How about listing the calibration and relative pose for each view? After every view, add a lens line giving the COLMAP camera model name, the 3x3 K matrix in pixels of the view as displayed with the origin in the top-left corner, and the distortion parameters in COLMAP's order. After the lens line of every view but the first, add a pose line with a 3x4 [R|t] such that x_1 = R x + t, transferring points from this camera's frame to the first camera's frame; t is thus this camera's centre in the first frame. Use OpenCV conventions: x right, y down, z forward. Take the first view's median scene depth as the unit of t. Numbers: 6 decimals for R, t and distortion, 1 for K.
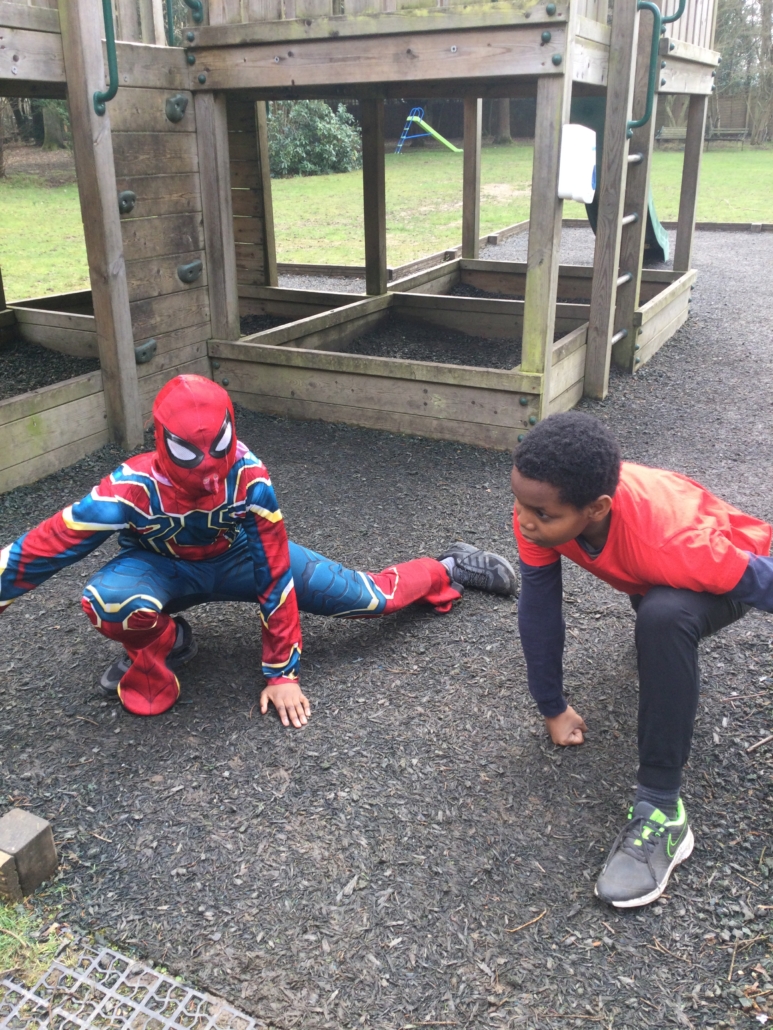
lens RADIAL K [[935.0, 0, 385.7], [0, 935.0, 509.2], [0, 0, 1]] dist [0.121964, -0.176007]
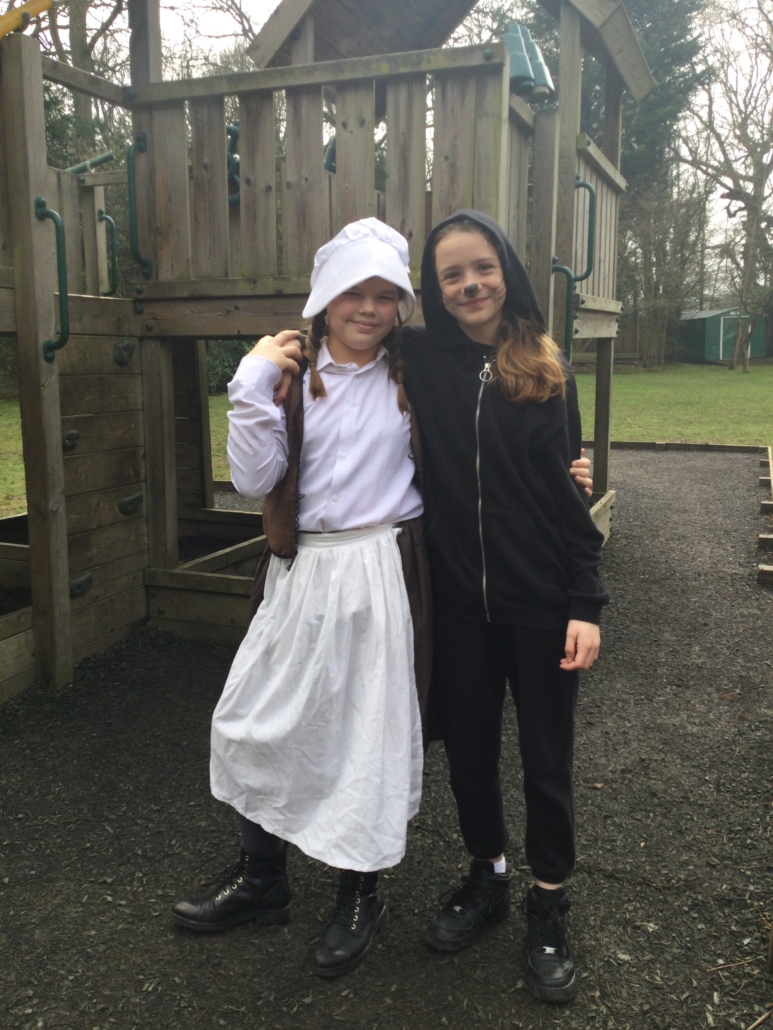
lens RADIAL K [[935.0, 0, 388.5], [0, 935.0, 508.9], [0, 0, 1]] dist [0.121964, -0.176007]
pose [[0.996272, -0.007641, 0.085930, -0.021932], [0.025557, 0.977498, -0.209389, -0.031681], [-0.082396, 0.210804, 0.974049, 0.008649]]
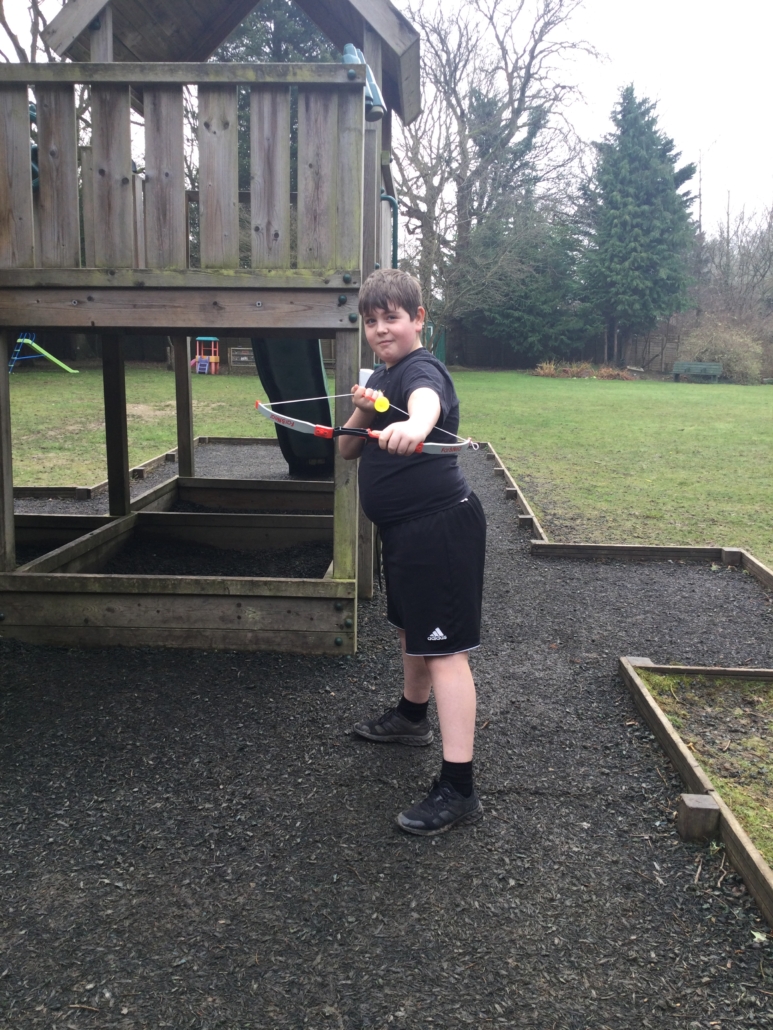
lens RADIAL K [[935.0, 0, 389.8], [0, 935.0, 512.0], [0, 0, 1]] dist [0.121964, -0.176007]
pose [[0.913381, -0.048655, 0.404188, -0.218649], [0.133182, 0.973913, -0.183727, -0.014879], [-0.384705, 0.221644, 0.896034, -0.004653]]
